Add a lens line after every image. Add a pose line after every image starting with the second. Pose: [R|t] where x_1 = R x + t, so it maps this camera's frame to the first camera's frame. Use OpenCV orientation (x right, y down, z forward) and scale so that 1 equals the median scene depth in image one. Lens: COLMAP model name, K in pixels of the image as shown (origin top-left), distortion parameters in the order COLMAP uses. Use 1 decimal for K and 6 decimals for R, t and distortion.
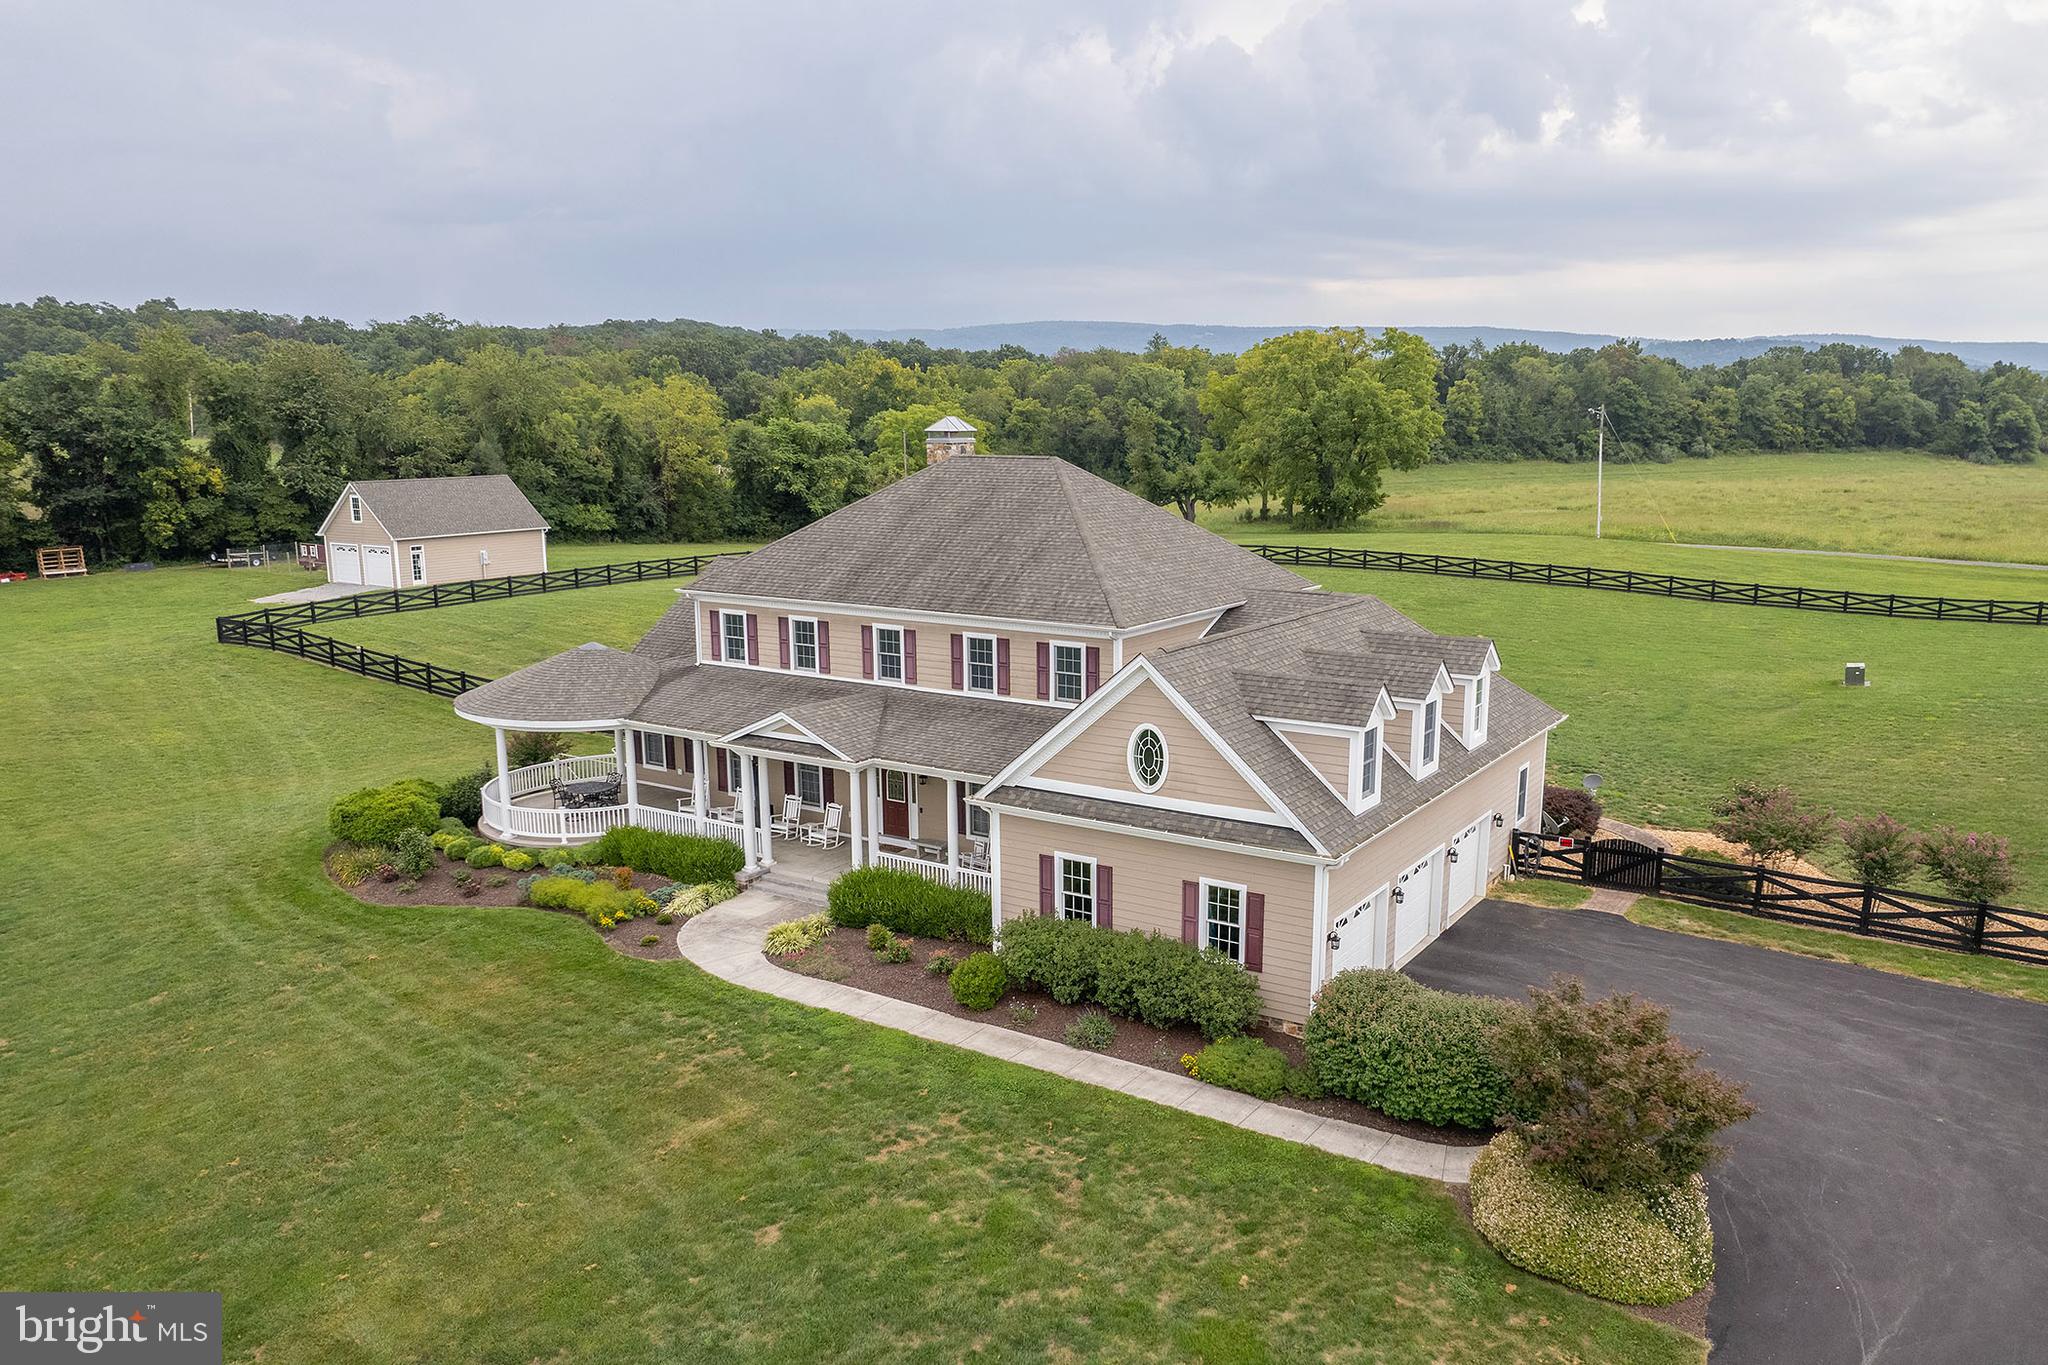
lens RADIAL K [[1696.9, 0, 1036.0], [0, 1696.9, 742.5], [0, 0, 1]] dist [-0.064734, 0.005910]
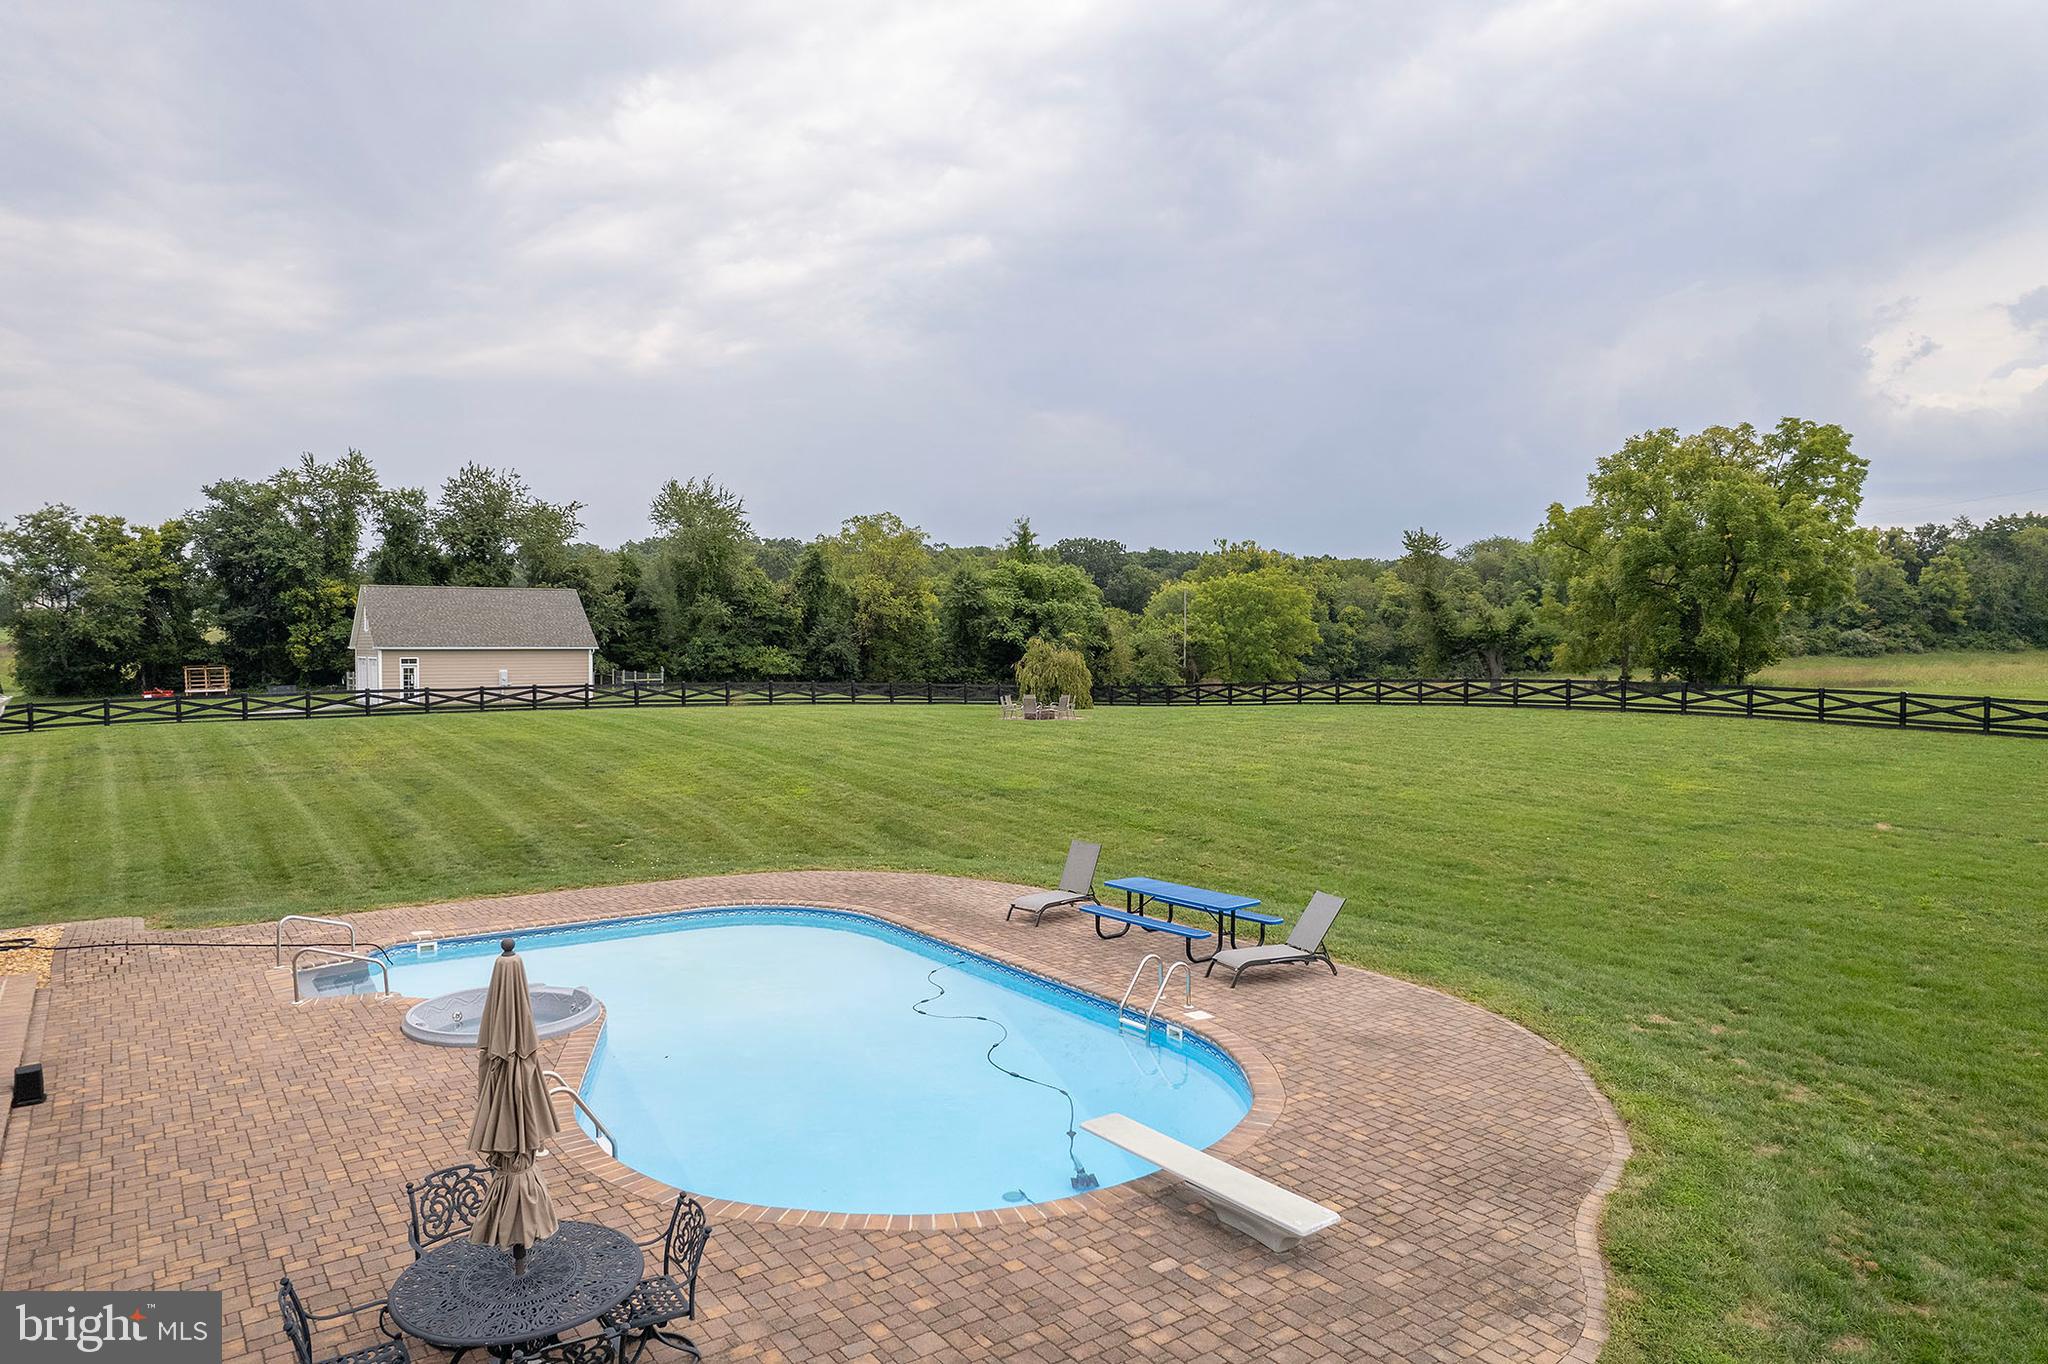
lens RADIAL K [[1308.8, 0, 992.0], [0, 1308.8, 671.9], [0, 0, 1]] dist [-0.053584, 0.042457]
pose [[0.918050, 0.008012, -0.396383, 0.131846], [-0.080216, 0.982872, -0.165917, -0.021439], [0.388264, 0.184116, 0.902968, 0.437682]]
